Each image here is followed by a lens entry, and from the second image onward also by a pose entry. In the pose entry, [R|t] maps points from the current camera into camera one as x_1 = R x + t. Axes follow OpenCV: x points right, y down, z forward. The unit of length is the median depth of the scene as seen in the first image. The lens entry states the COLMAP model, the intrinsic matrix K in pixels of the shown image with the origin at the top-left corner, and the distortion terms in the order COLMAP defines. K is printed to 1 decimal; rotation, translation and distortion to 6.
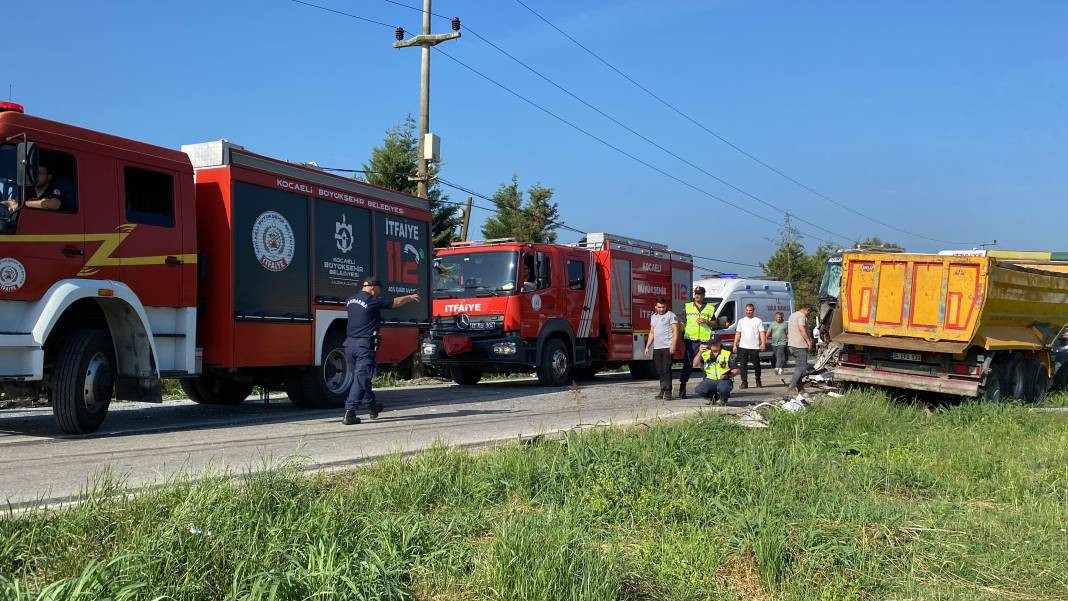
lens RADIAL K [[829.2, 0, 534.0], [0, 829.2, 300.5], [0, 0, 1]] dist [0.003433, -0.032920]
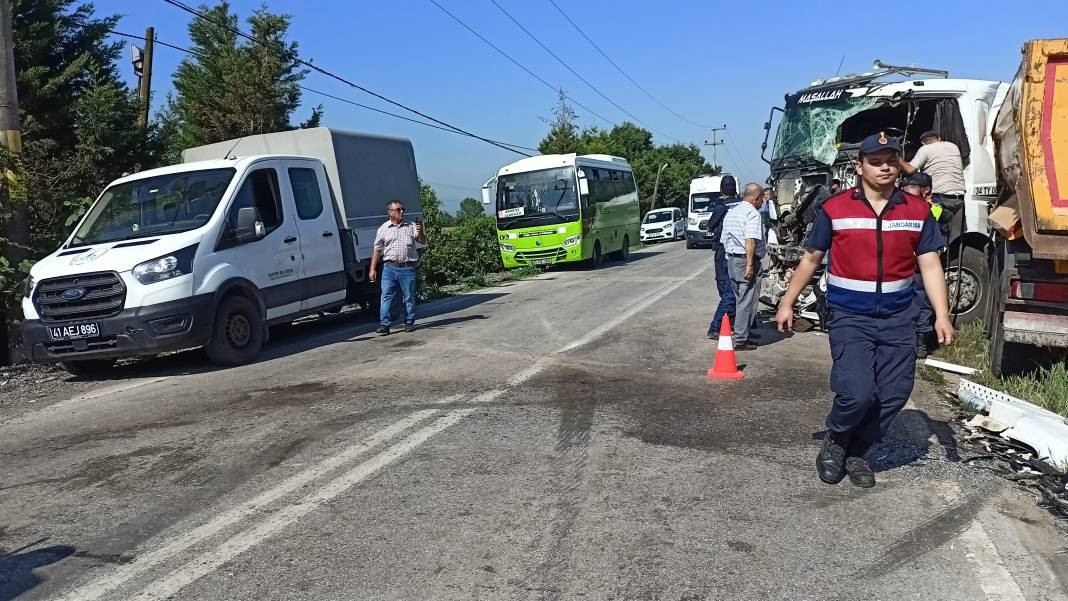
lens RADIAL K [[829.2, 0, 534.0], [0, 829.2, 300.5], [0, 0, 1]] dist [0.003433, -0.032920]
pose [[0.953871, -0.067501, 0.292529, 0.001783], [0.030106, 0.990991, 0.130501, 0.004688], [-0.298702, -0.115675, 0.947310, 0.314696]]
